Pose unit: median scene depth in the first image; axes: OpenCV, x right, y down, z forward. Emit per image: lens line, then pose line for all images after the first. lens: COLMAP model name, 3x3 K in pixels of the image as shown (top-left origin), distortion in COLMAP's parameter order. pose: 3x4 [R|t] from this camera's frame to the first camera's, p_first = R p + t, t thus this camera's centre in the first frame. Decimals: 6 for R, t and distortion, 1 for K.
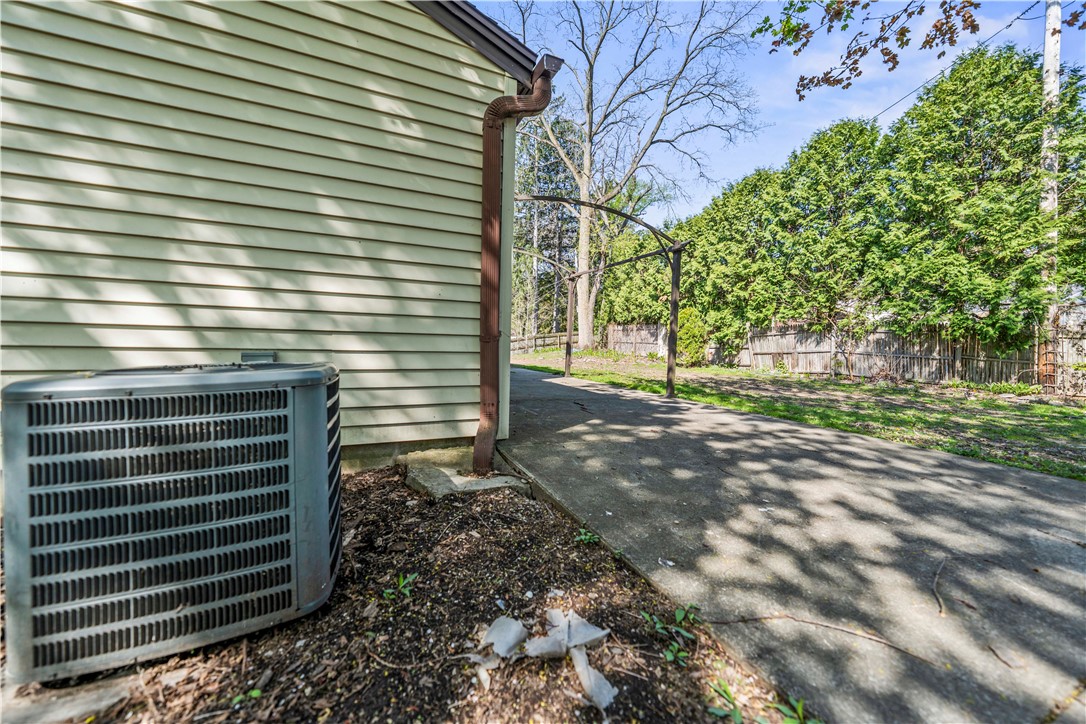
lens RADIAL K [[384.1, 0, 515.3], [0, 384.1, 345.1], [0, 0, 1]] dist [-0.006335, 0.001156]
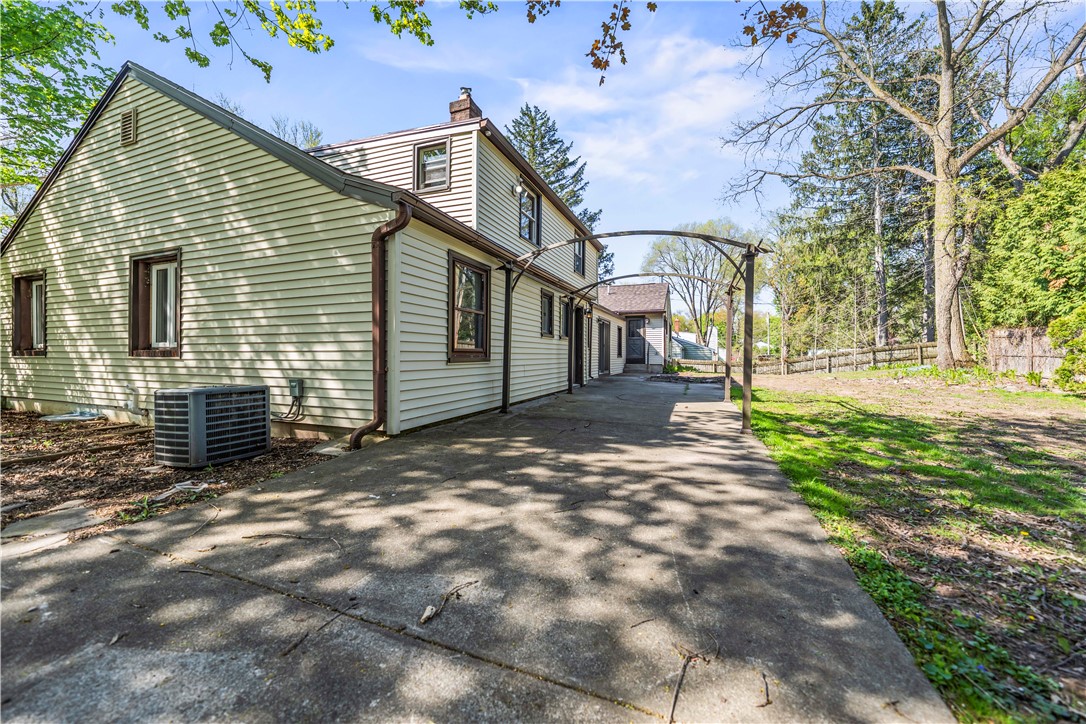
lens RADIAL K [[384.1, 0, 566.8], [0, 384.1, 350.8], [0, 0, 1]] dist [-0.006335, 0.001156]
pose [[0.739425, -0.028525, -0.672634, 0.318168], [0.011396, 0.999489, -0.029859, -0.010126], [0.673143, 0.014414, 0.739372, 0.061137]]
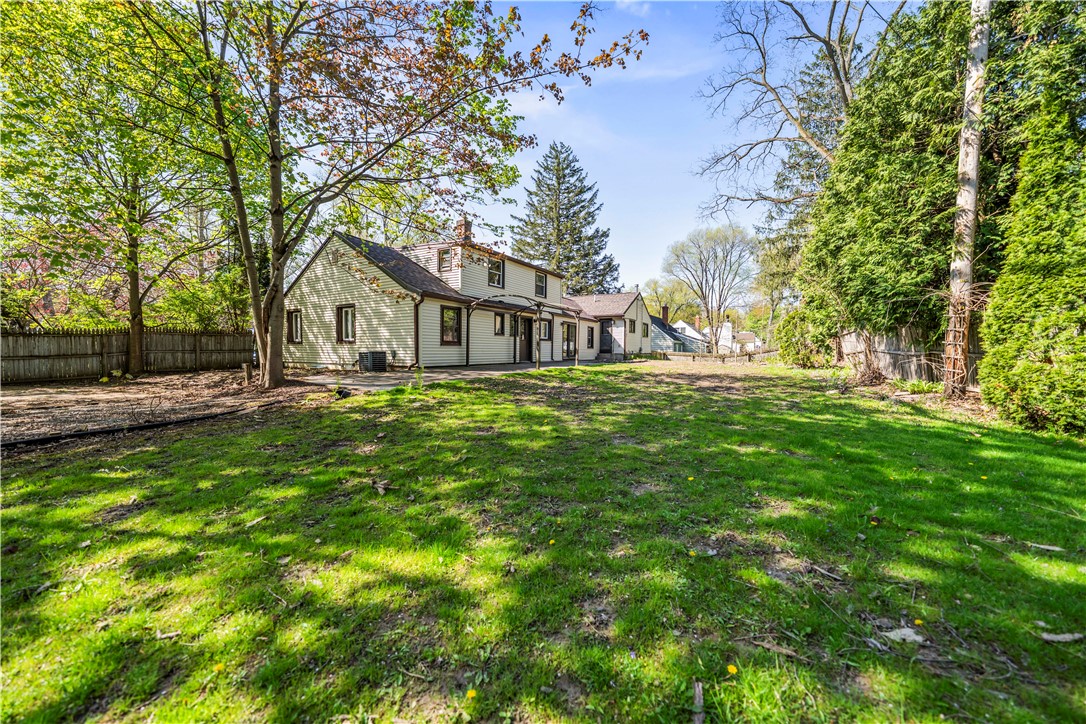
lens RADIAL K [[384.1, 0, 540.6], [0, 384.1, 362.0], [0, 0, 1]] dist [-0.006335, 0.001156]
pose [[0.561761, 0.006114, -0.827277, 0.960574], [0.002654, 0.999954, 0.009192, 0.023133], [0.827296, -0.007360, 0.561719, -0.094441]]
